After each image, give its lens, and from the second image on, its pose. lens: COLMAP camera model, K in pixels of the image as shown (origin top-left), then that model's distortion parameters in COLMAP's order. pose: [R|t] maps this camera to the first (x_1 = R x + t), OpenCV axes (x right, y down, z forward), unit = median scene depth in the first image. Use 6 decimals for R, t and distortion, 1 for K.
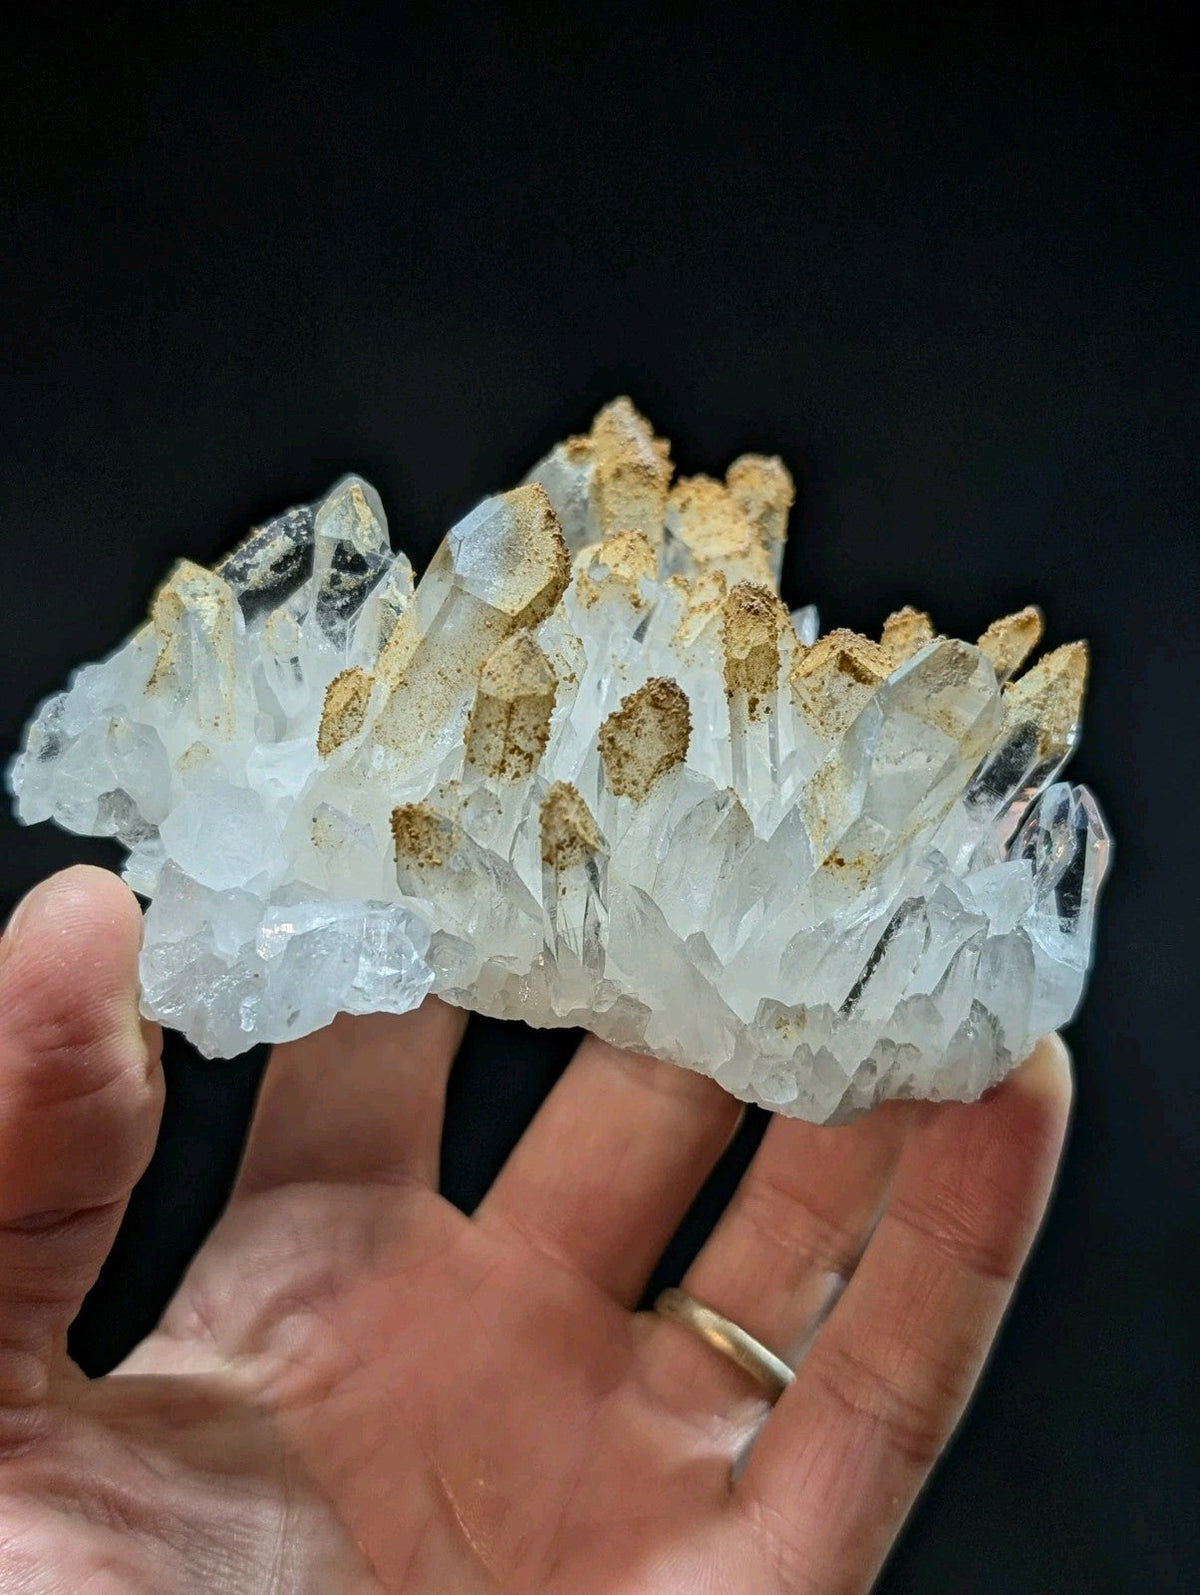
lens RADIAL K [[2070.1, 0, 609.6], [0, 2070.1, 800.2], [0, 0, 1]] dist [0.221839, 0.000000]
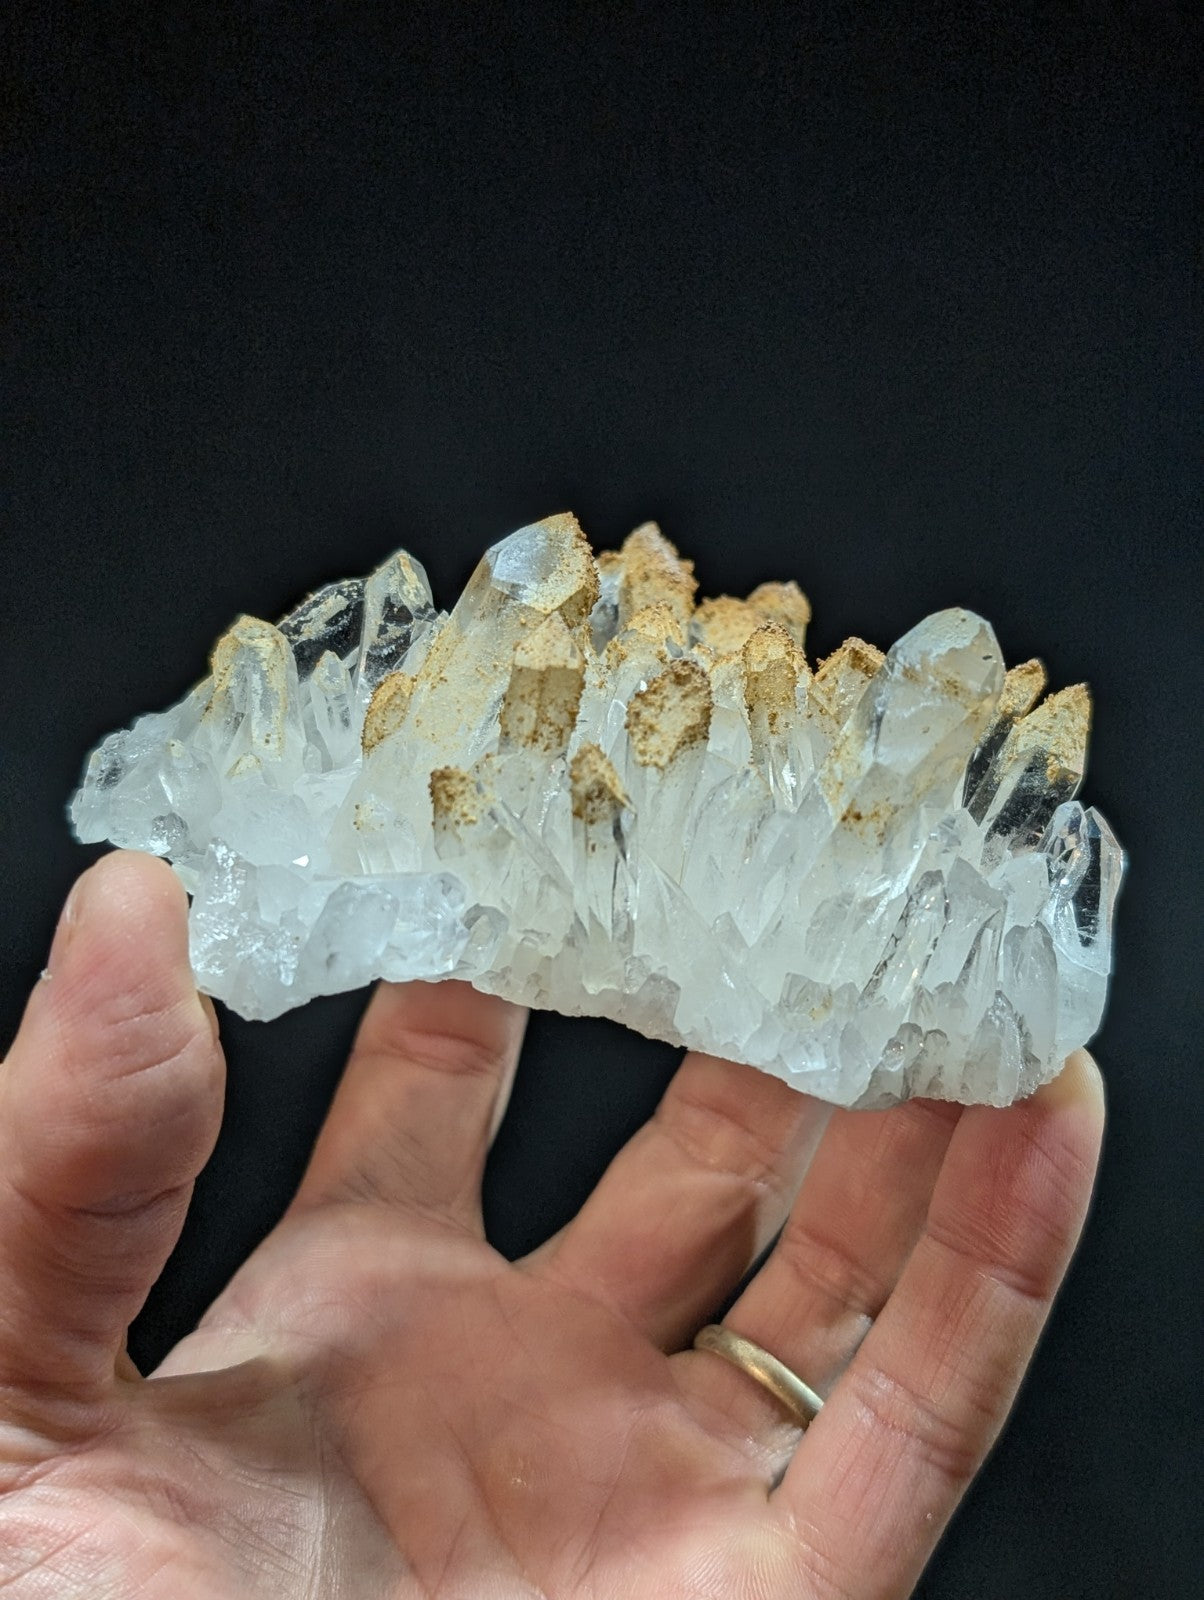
lens RADIAL K [[2076.6, 0, 616.6], [0, 2076.6, 798.0], [0, 0, 1]] dist [0.221839, 0.000000]
pose [[0.999749, -0.012292, -0.018705, 0.009002], [0.006860, 0.963749, -0.266723, 0.282194], [0.021305, 0.266528, 0.963592, -0.014471]]
